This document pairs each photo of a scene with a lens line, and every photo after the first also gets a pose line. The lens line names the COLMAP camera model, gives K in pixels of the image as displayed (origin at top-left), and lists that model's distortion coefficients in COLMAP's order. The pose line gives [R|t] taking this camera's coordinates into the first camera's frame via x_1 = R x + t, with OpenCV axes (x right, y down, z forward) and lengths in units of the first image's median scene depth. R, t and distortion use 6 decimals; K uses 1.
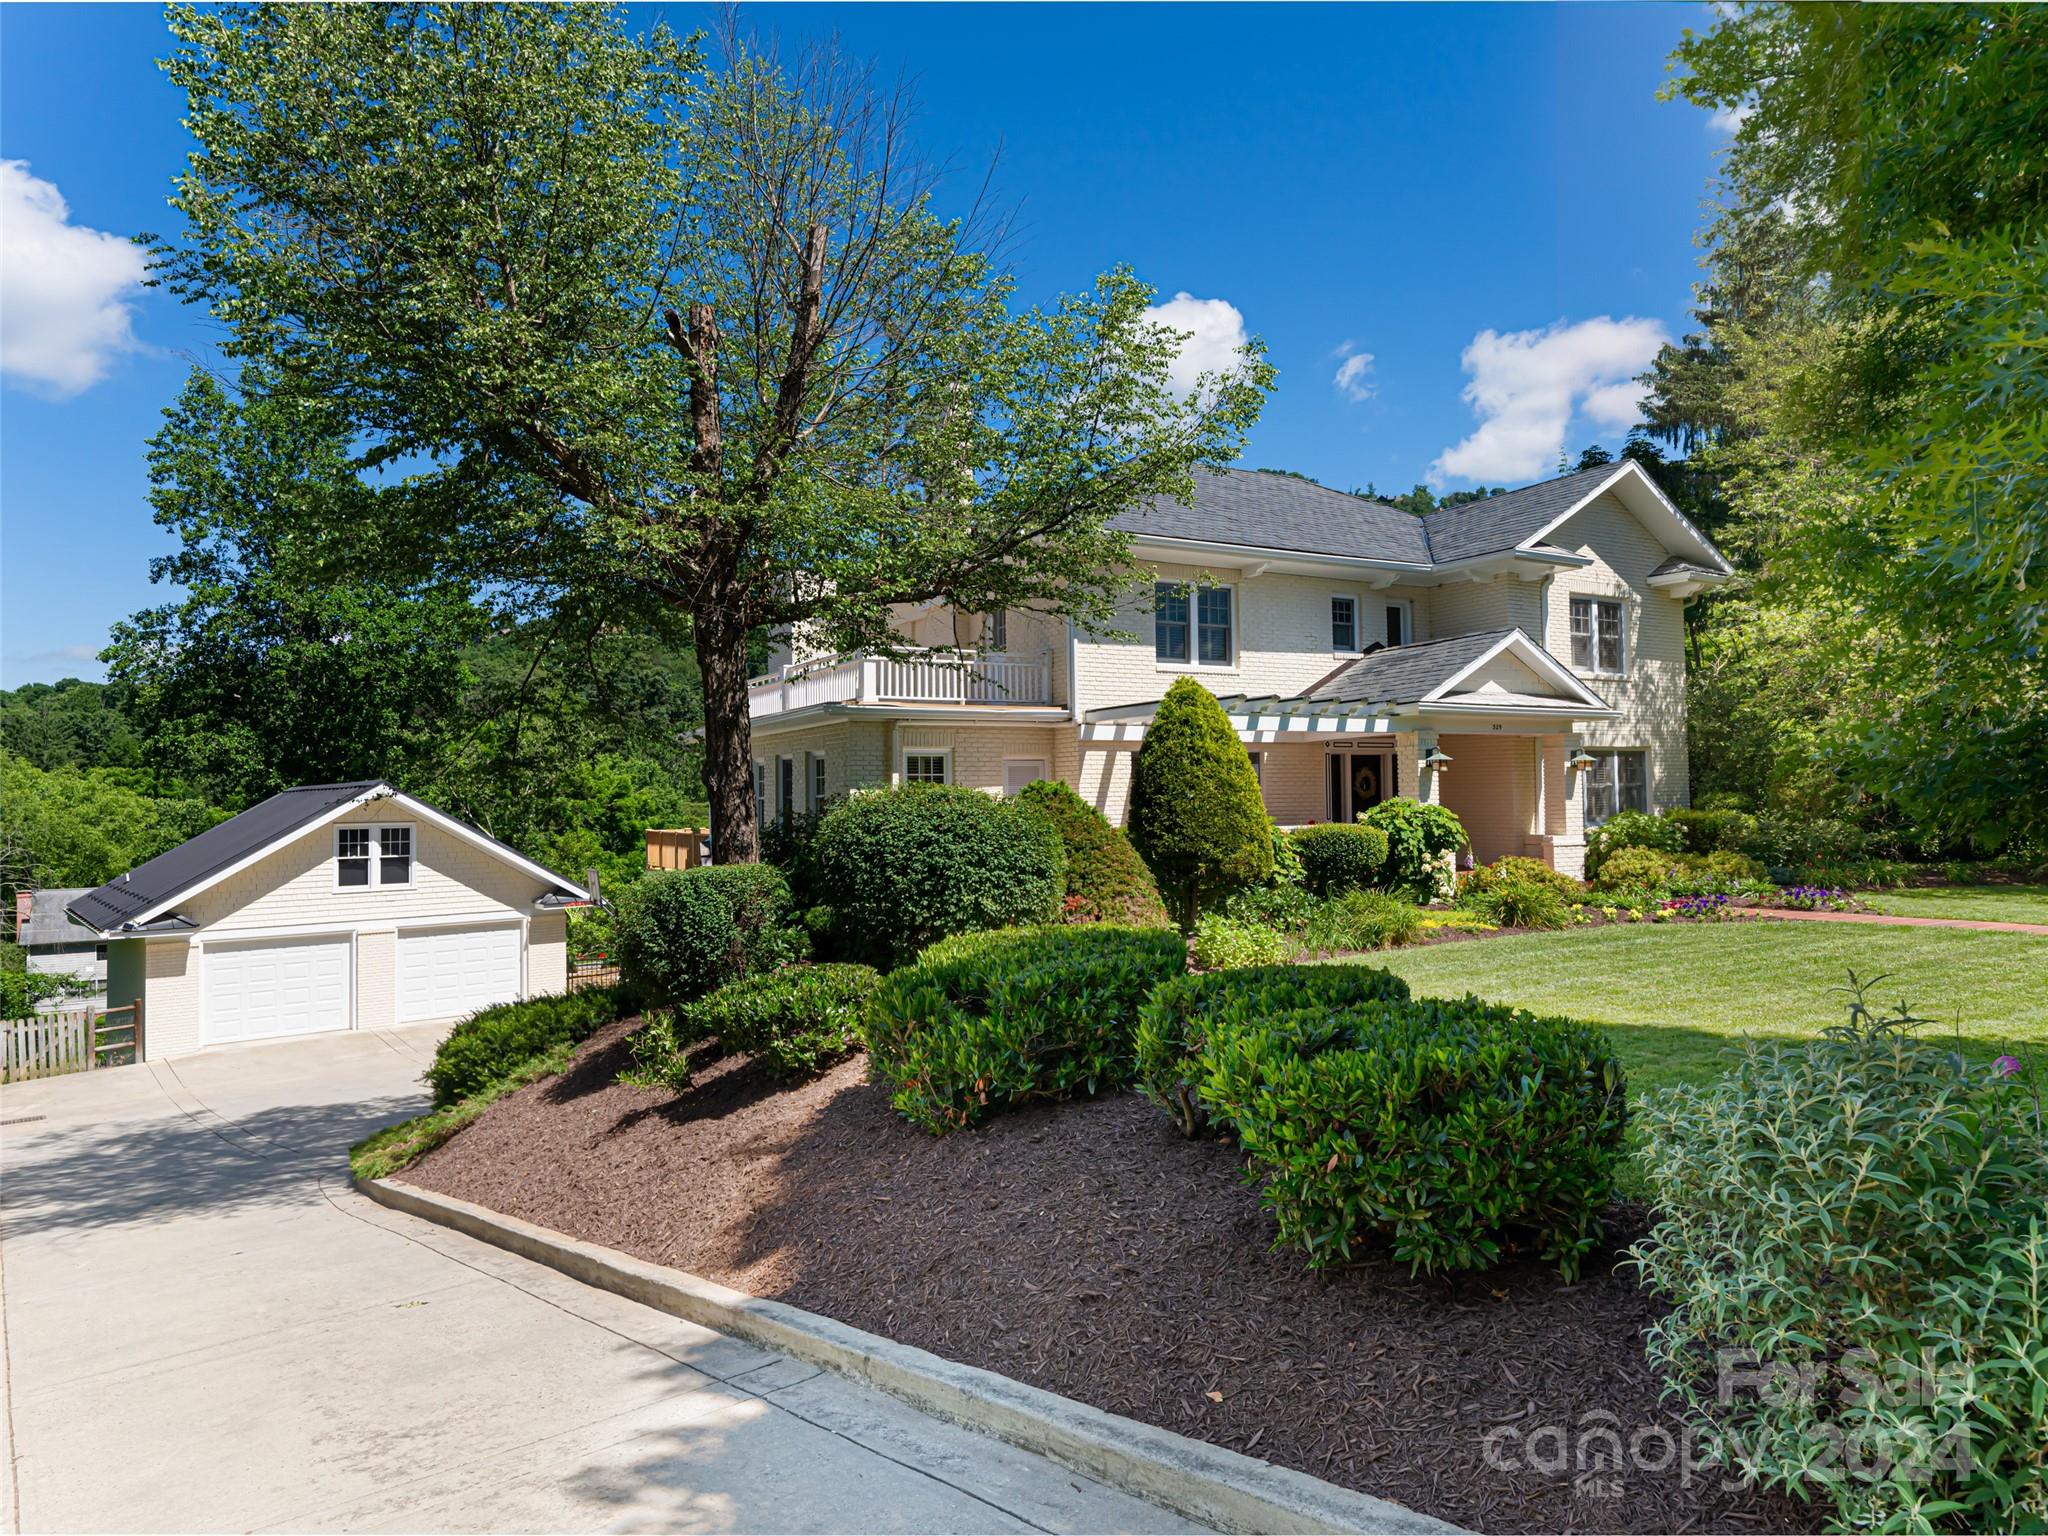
lens RADIAL K [[1255.6, 0, 1025.2], [0, 1255.6, 742.3], [0, 0, 1]] dist [-0.002964, -0.001215]
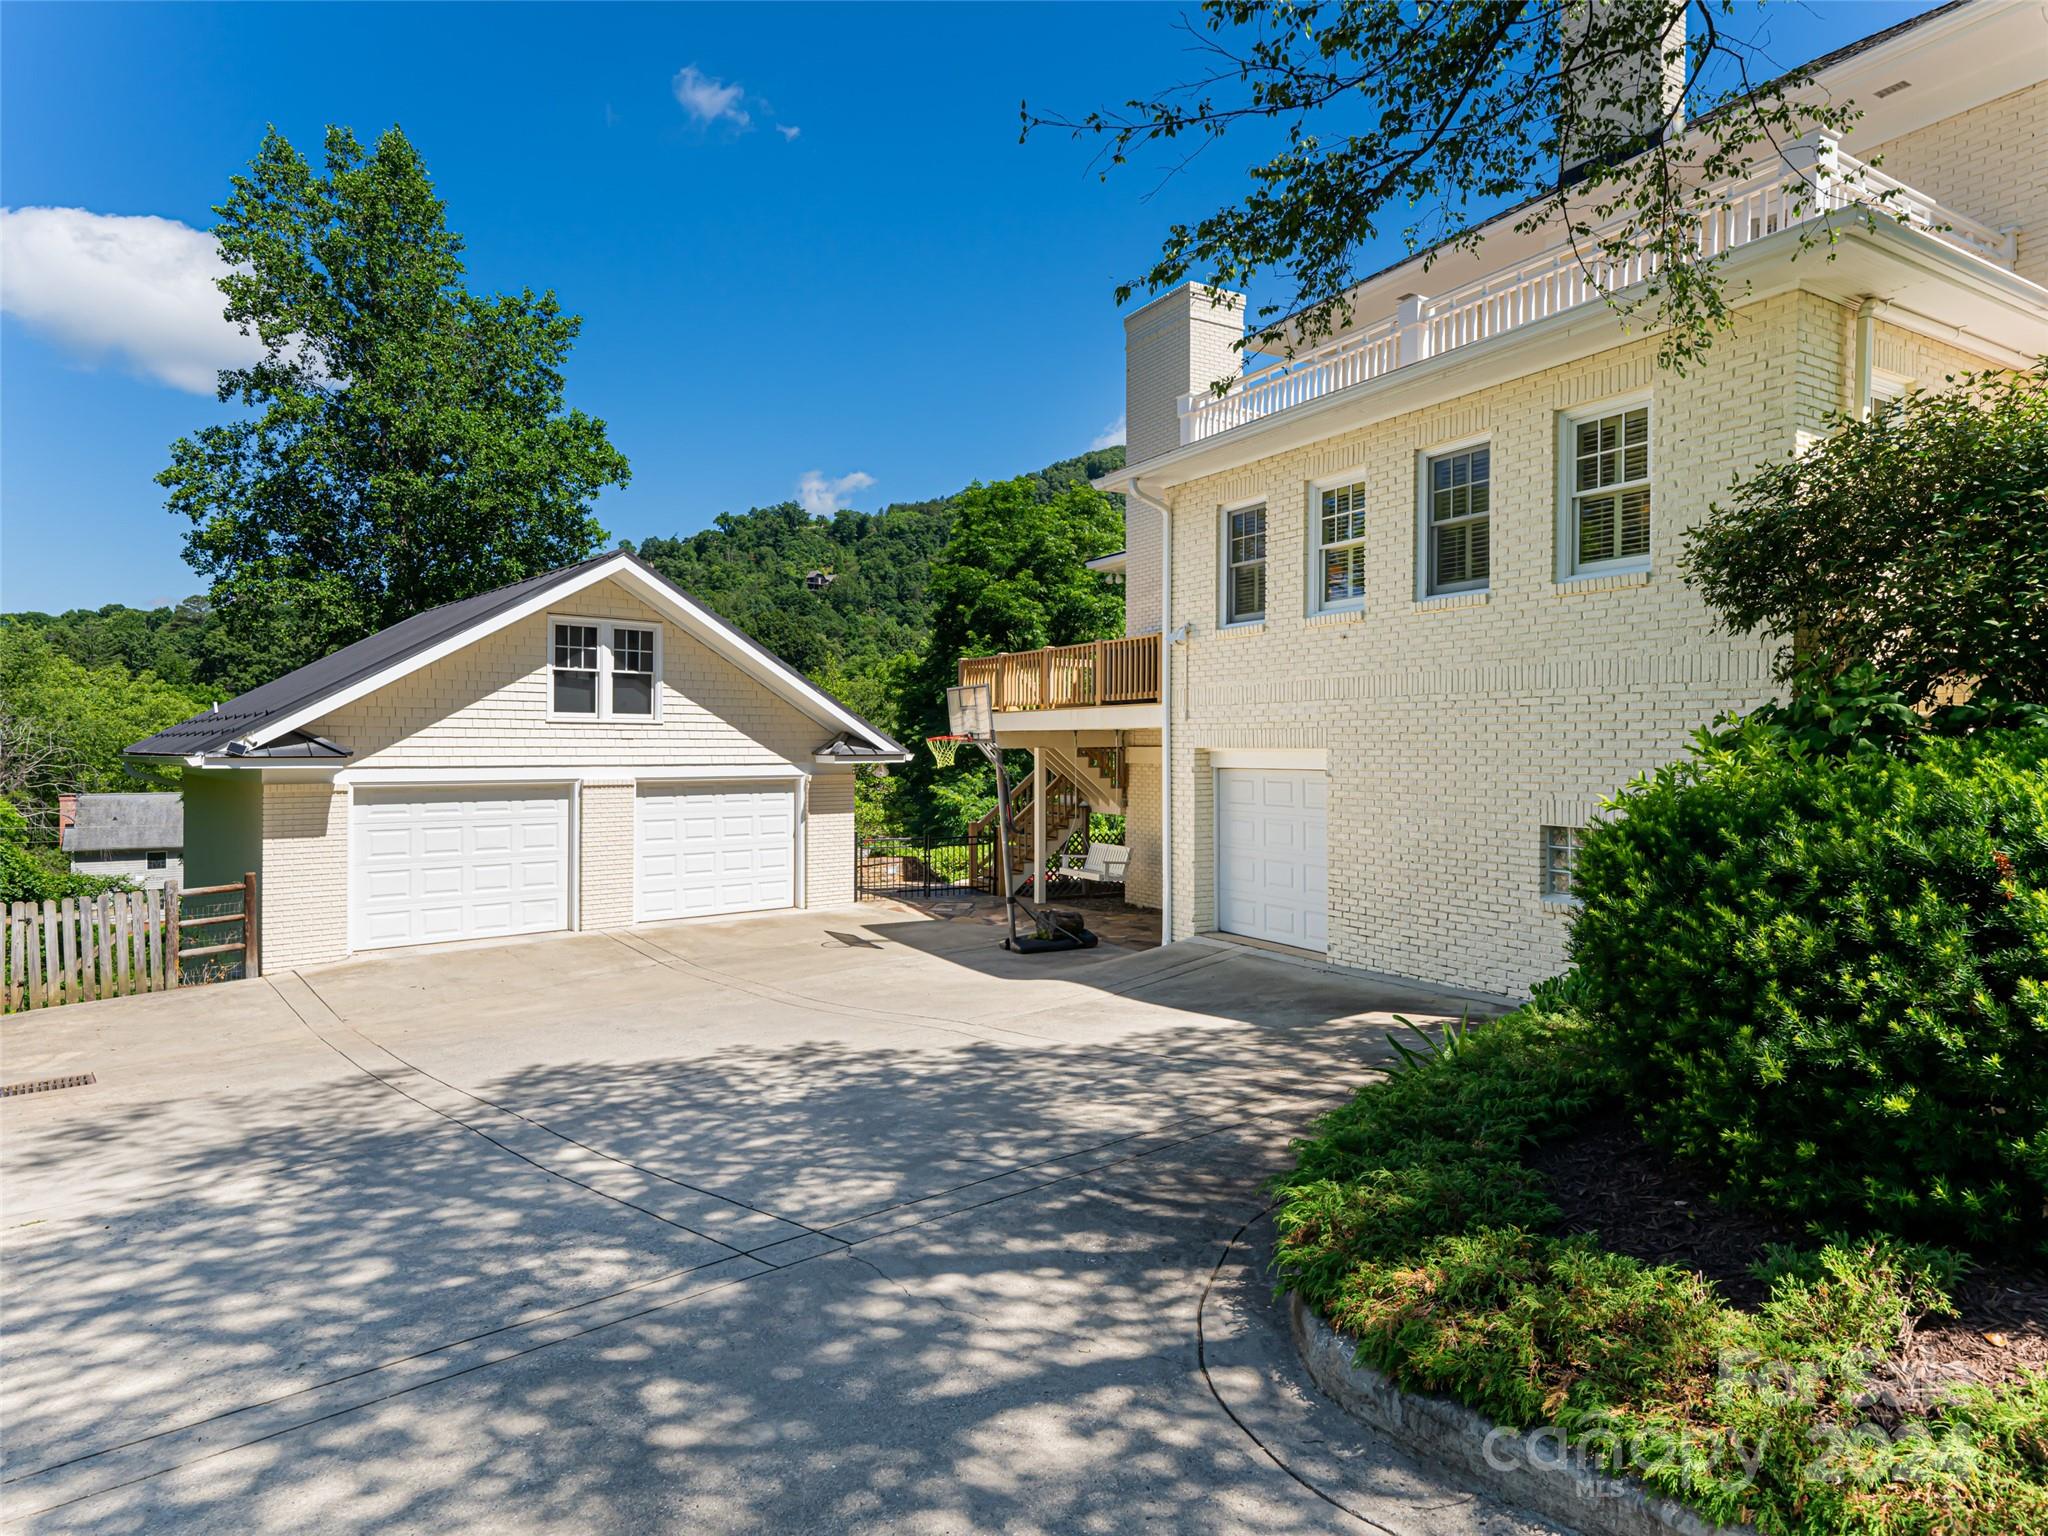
lens RADIAL K [[1176.5, 0, 1028.2], [0, 1176.5, 728.8], [0, 0, 1]] dist [0.013011, 0.000037]
pose [[0.999803, 0.019010, 0.005633, -0.177085], [-0.019175, 0.999340, 0.030855, 0.058104], [-0.005043, -0.030957, 0.999508, 0.225567]]
